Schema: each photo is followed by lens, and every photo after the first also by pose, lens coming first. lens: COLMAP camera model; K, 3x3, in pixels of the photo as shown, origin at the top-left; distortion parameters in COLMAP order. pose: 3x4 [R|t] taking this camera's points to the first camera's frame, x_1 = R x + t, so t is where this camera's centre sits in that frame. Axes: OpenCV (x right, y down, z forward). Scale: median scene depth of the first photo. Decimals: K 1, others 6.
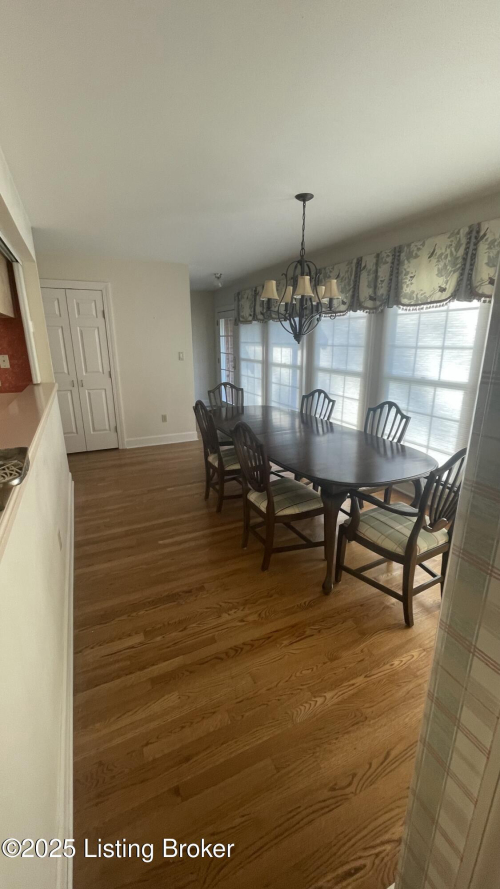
lens RADIAL K [[362.1, 0, 248.7], [0, 362.1, 445.5], [0, 0, 1]] dist [-0.001419, -0.000540]
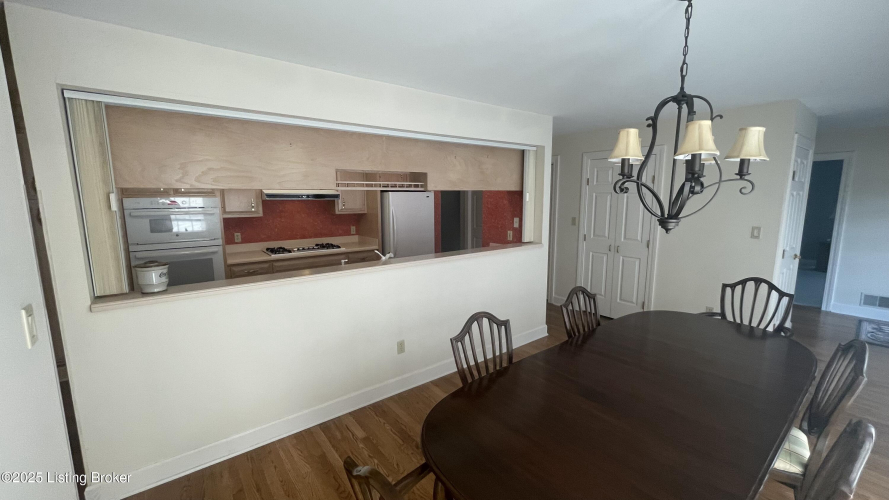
lens RADIAL K [[362.1, 0, 443.2], [0, 362.1, 249.0], [0, 0, 1]] dist [-0.001419, -0.000540]
pose [[0.219812, 0.146418, -0.964492, 0.660973], [-0.275288, 0.957801, 0.082663, -0.216807], [0.935895, 0.247342, 0.250843, 0.556390]]
